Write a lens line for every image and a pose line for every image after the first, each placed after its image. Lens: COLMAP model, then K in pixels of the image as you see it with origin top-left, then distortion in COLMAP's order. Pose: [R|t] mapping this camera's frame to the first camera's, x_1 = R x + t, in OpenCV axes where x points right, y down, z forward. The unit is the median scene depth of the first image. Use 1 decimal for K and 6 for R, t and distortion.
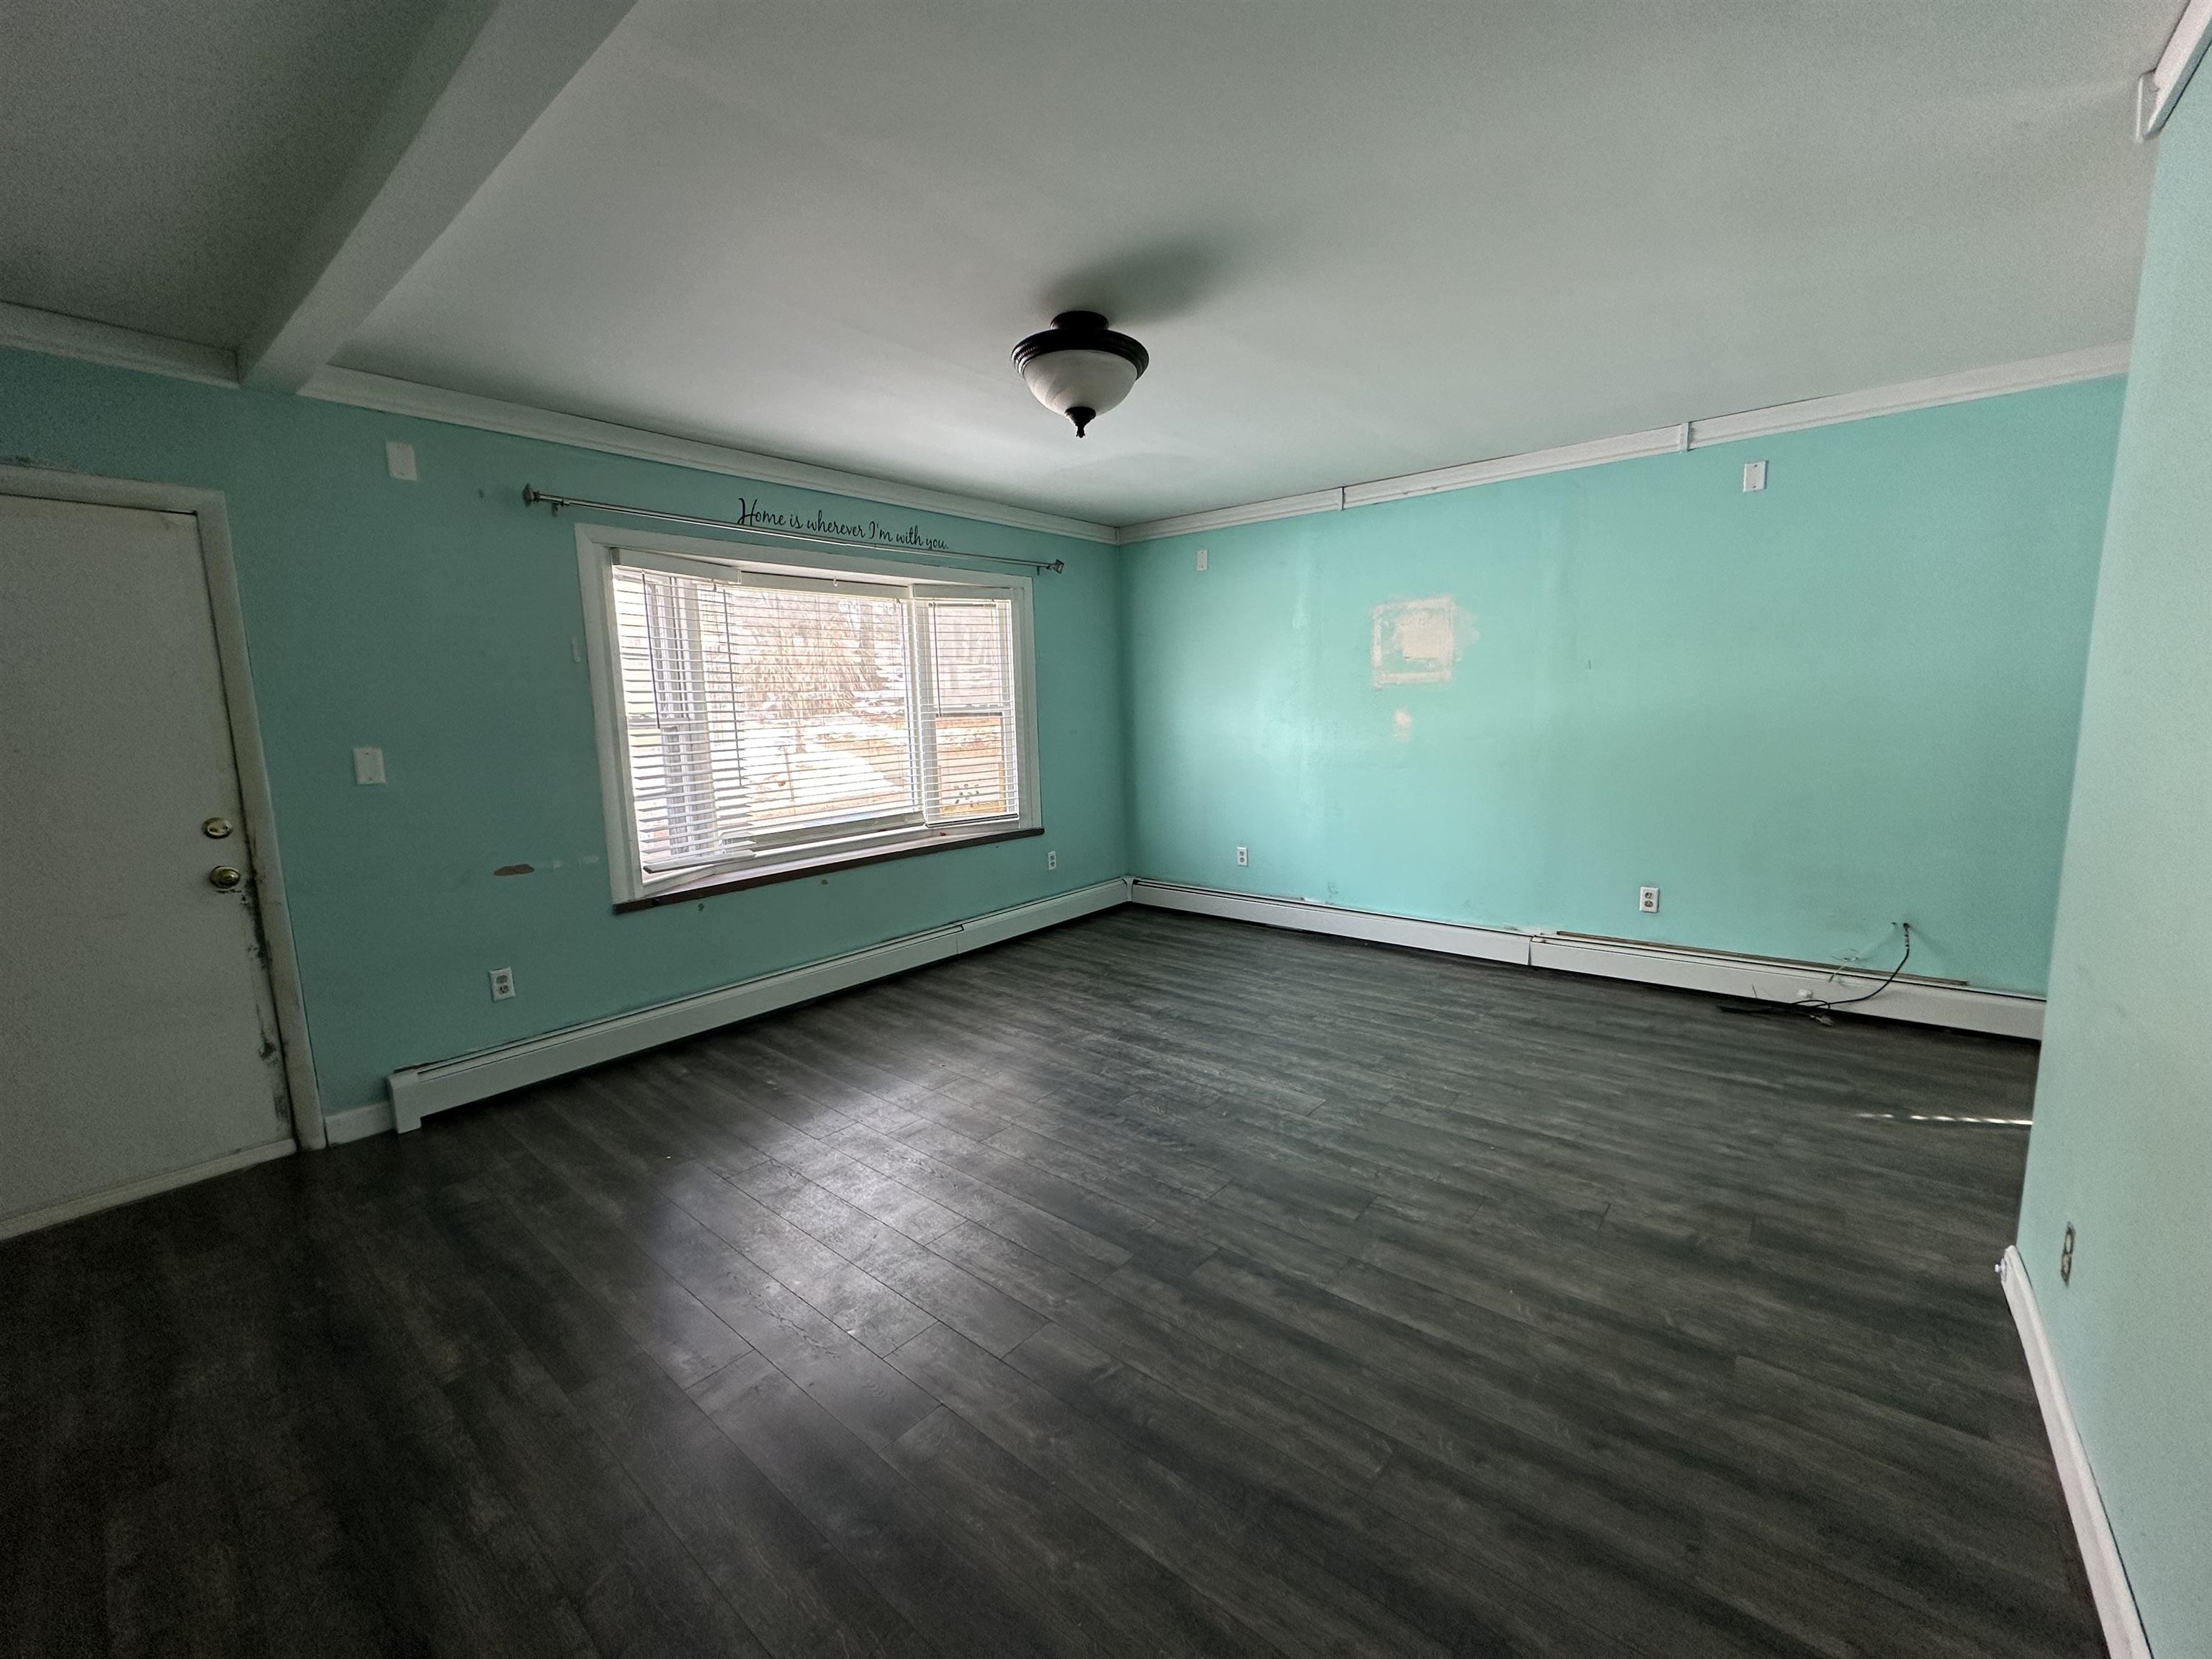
lens RADIAL K [[881.6, 0, 1106.0], [0, 881.6, 829.5], [0, 0, 1]] dist [-0.000496, -0.000379]
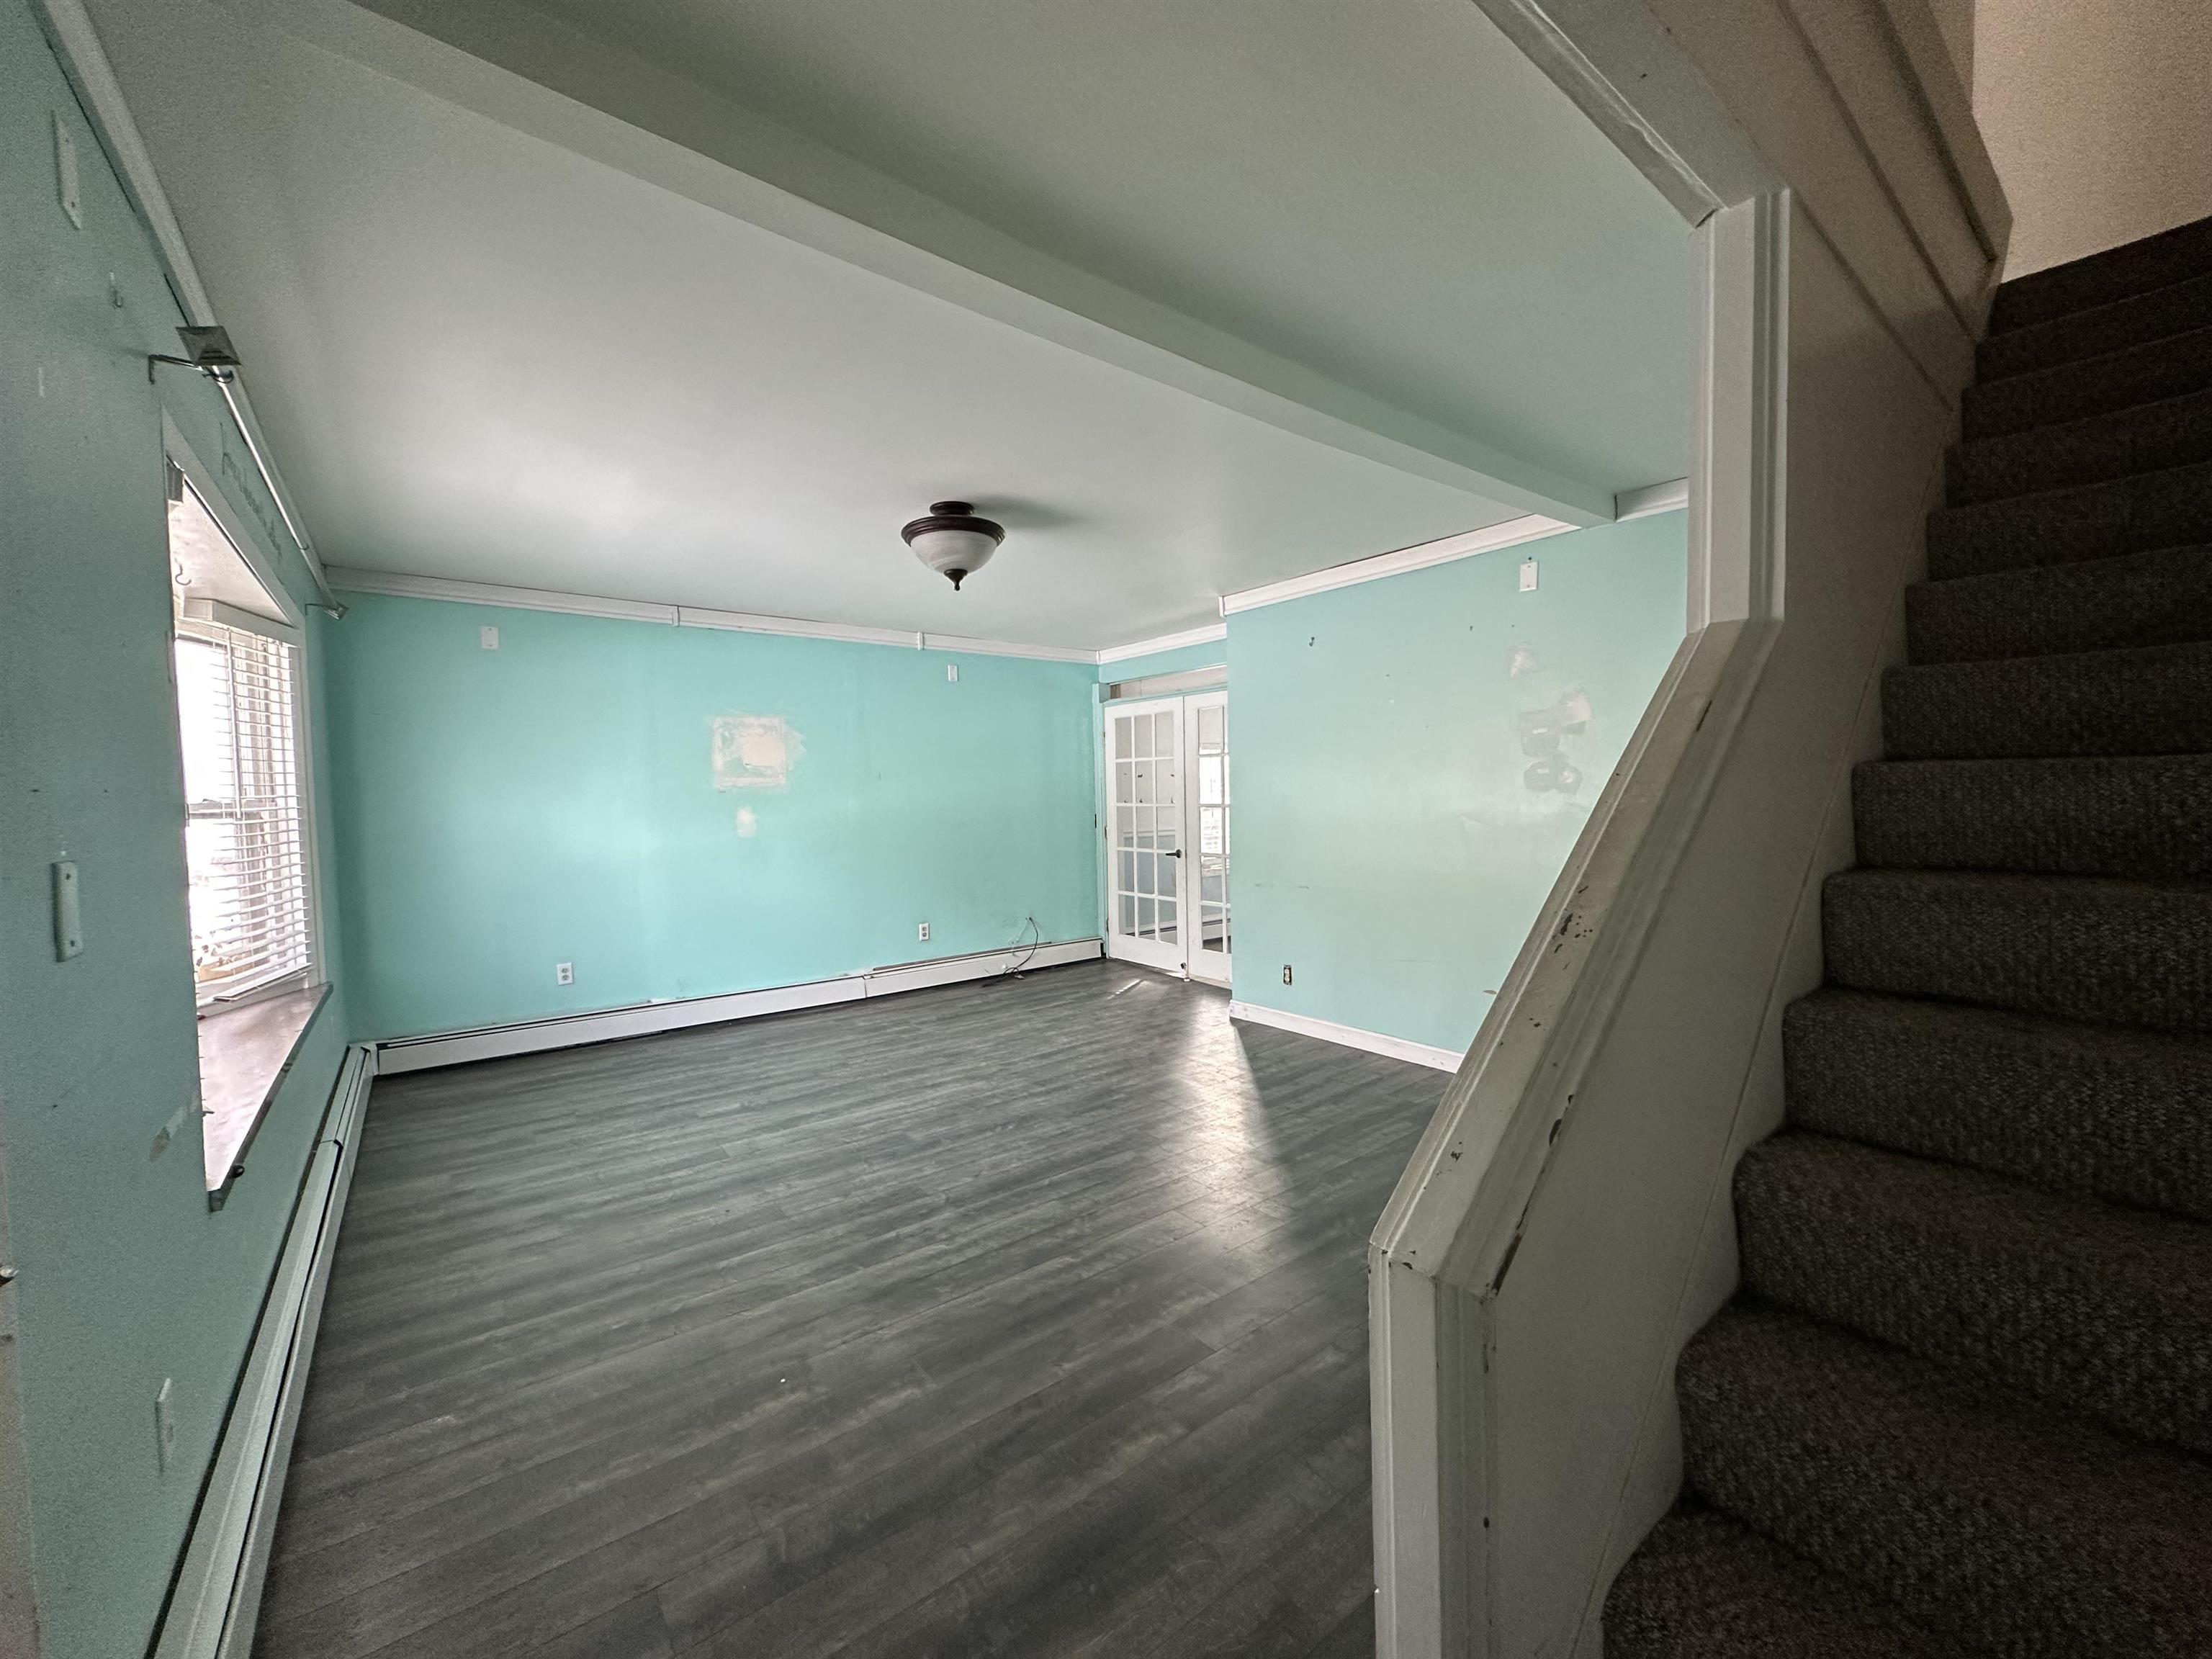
lens RADIAL K [[881.6, 0, 1106.0], [0, 881.6, 829.5], [0, 0, 1]] dist [-0.000496, -0.000379]
pose [[0.213118, -0.017162, 0.976876, -0.929924], [0.149930, 0.988578, -0.015342, -0.028339], [-0.965454, 0.149732, 0.213256, 0.409204]]
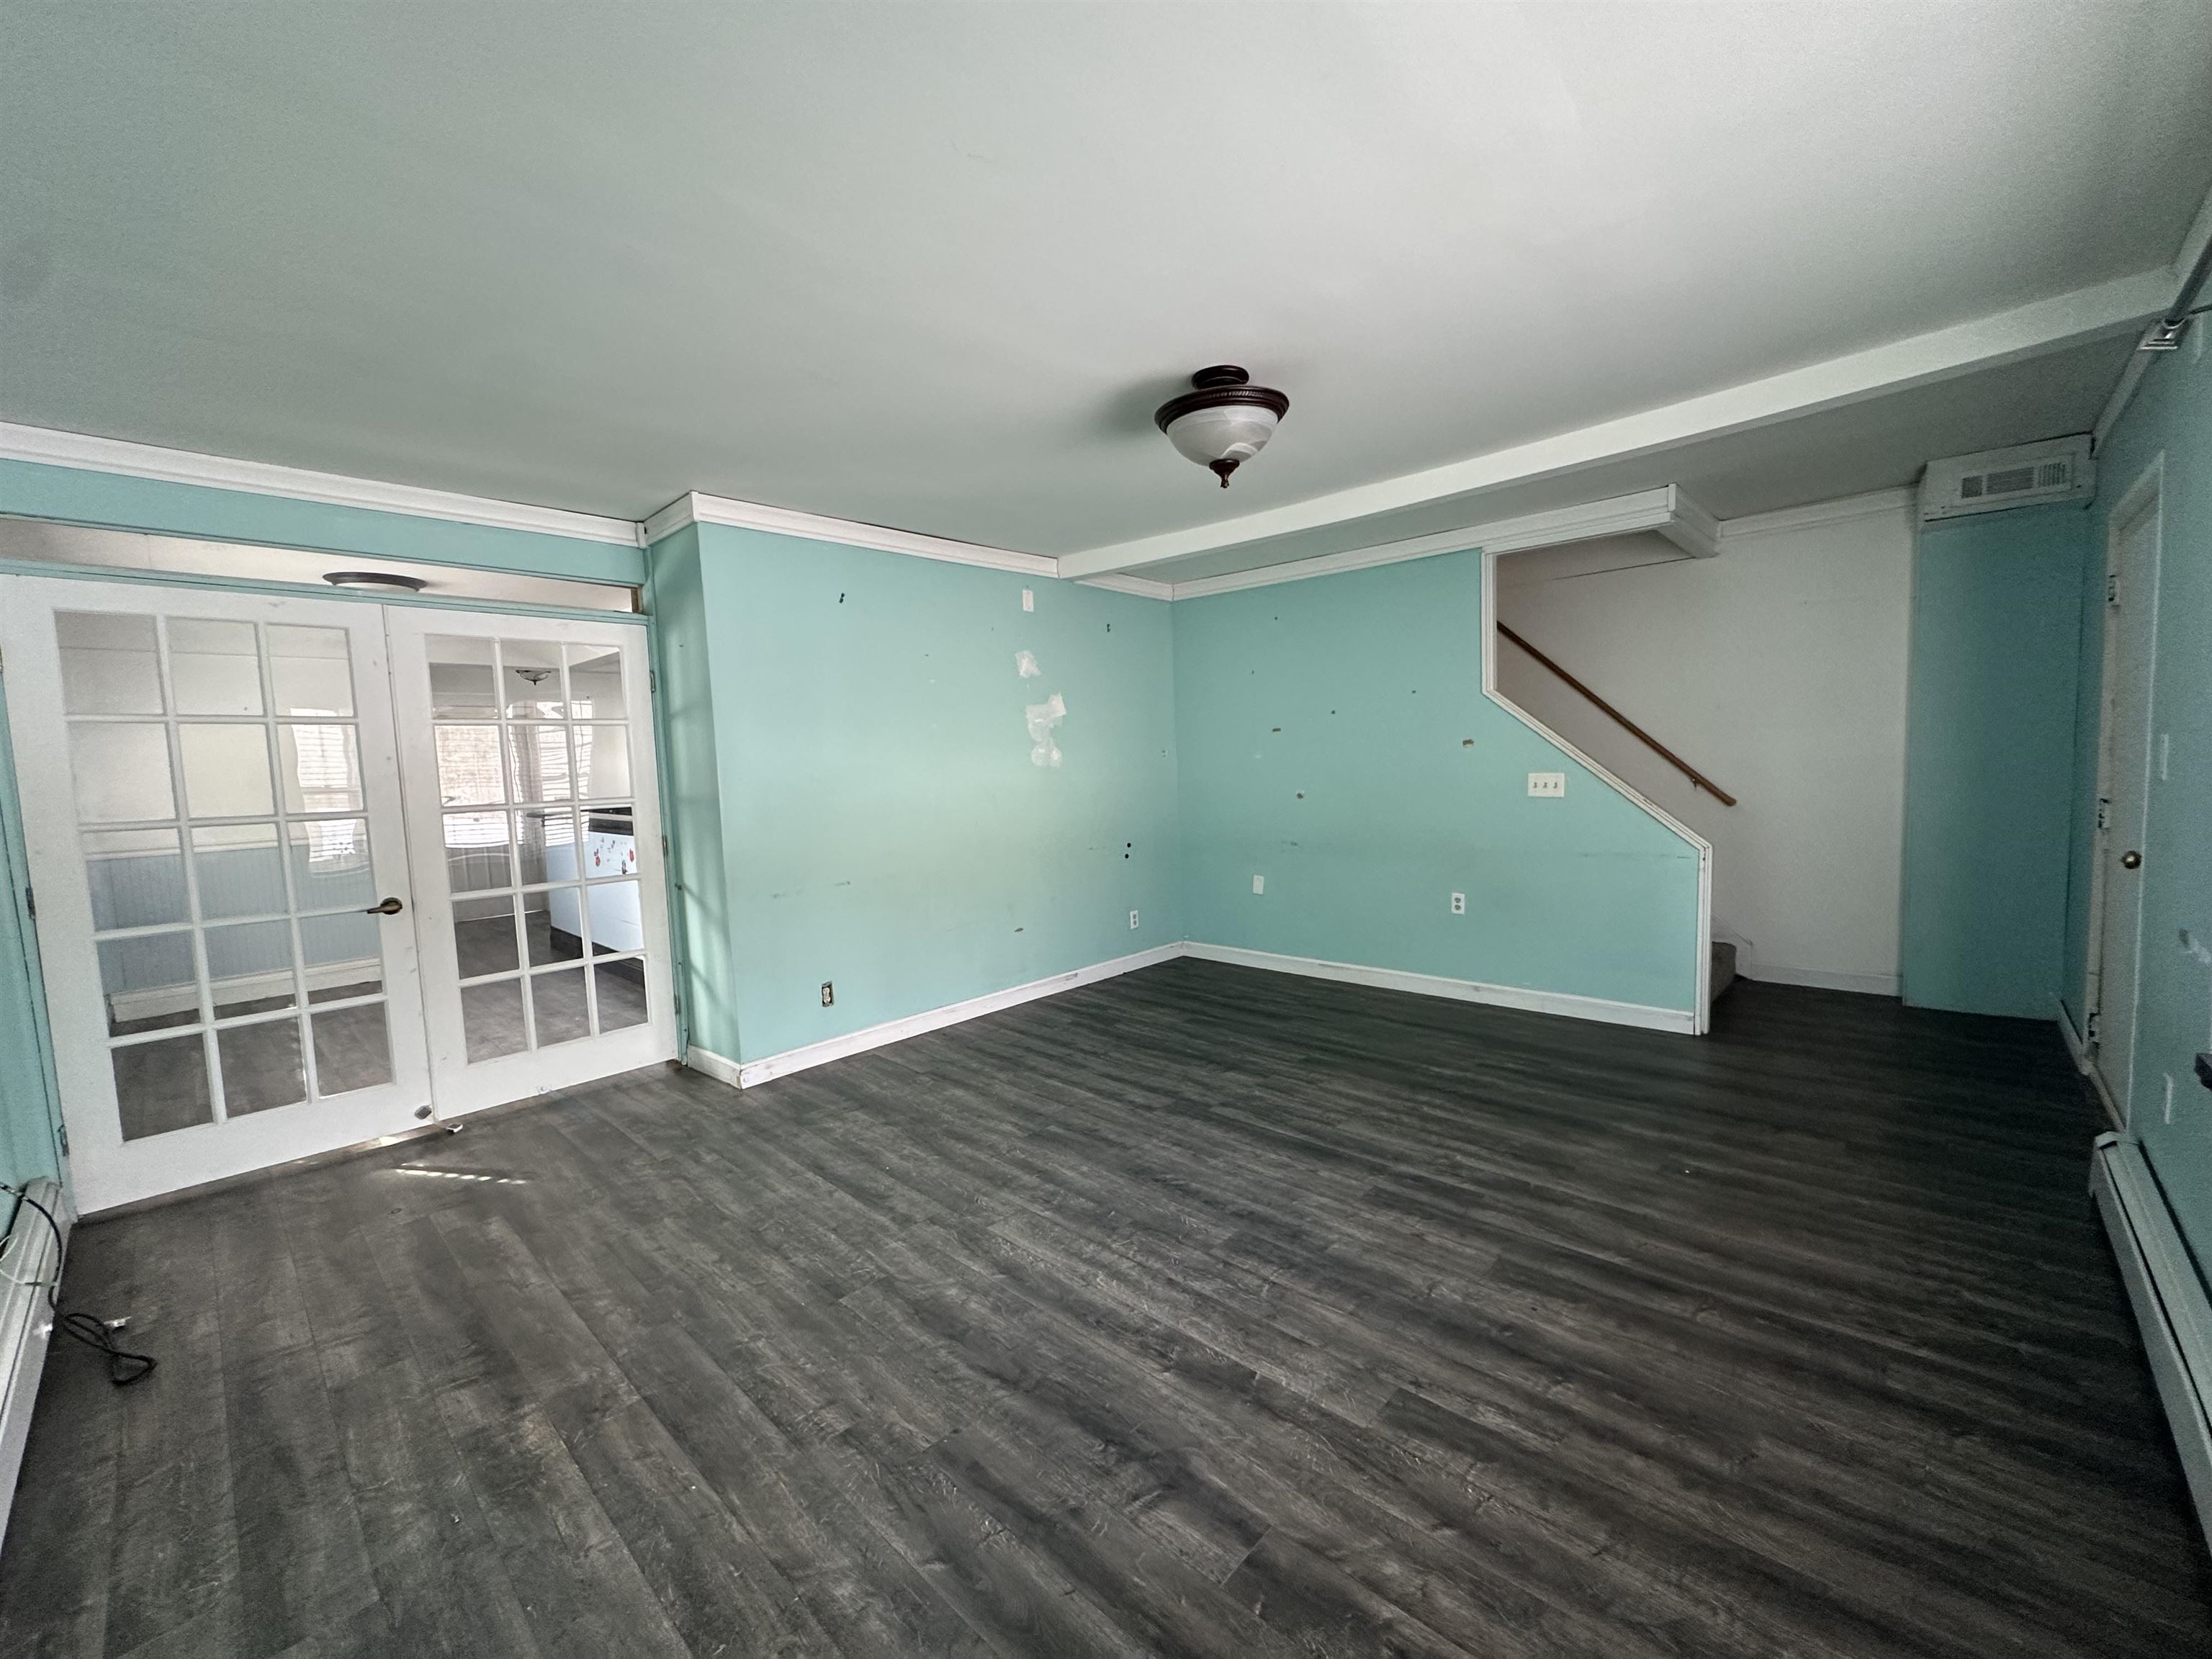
lens RADIAL K [[881.6, 0, 1106.0], [0, 881.6, 829.5], [0, 0, 1]] dist [-0.000496, -0.000379]
pose [[-0.995809, 0.063816, 0.065506, 0.050163], [0.076518, 0.973695, 0.214622, -0.210893], [-0.050087, 0.218735, -0.974498, 1.535841]]
